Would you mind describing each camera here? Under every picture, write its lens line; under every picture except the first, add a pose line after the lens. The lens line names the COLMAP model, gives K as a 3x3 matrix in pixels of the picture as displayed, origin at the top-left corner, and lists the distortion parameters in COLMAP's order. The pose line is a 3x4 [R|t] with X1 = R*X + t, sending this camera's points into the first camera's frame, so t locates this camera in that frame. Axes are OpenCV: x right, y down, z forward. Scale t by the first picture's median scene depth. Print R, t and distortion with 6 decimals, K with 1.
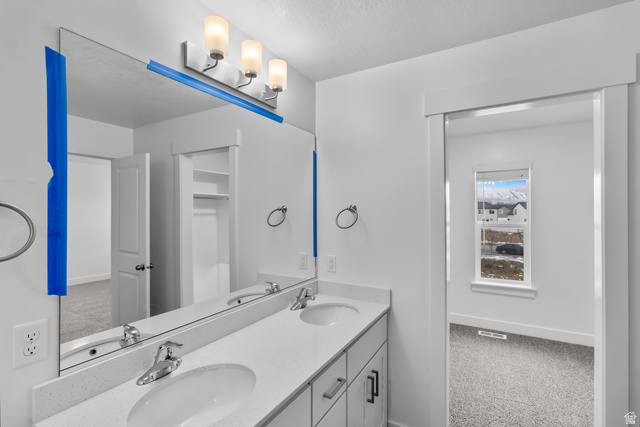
lens RADIAL K [[303.3, 0, 324.5], [0, 303.3, 211.8], [0, 0, 1]] dist [0.005884, 0.000155]
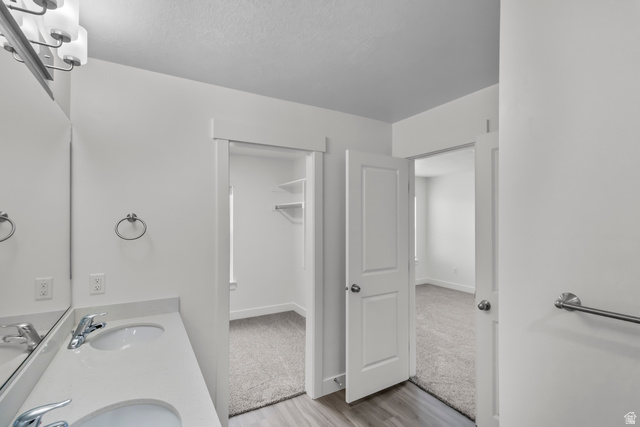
lens RADIAL K [[303.3, 0, 338.6], [0, 303.3, 223.4], [0, 0, 1]] dist [0.005884, 0.000155]
pose [[0.476147, -0.003270, 0.879359, -0.406767], [-0.004279, 0.999973, 0.006035, -0.001420], [-0.879355, -0.006636, 0.476120, 0.033611]]
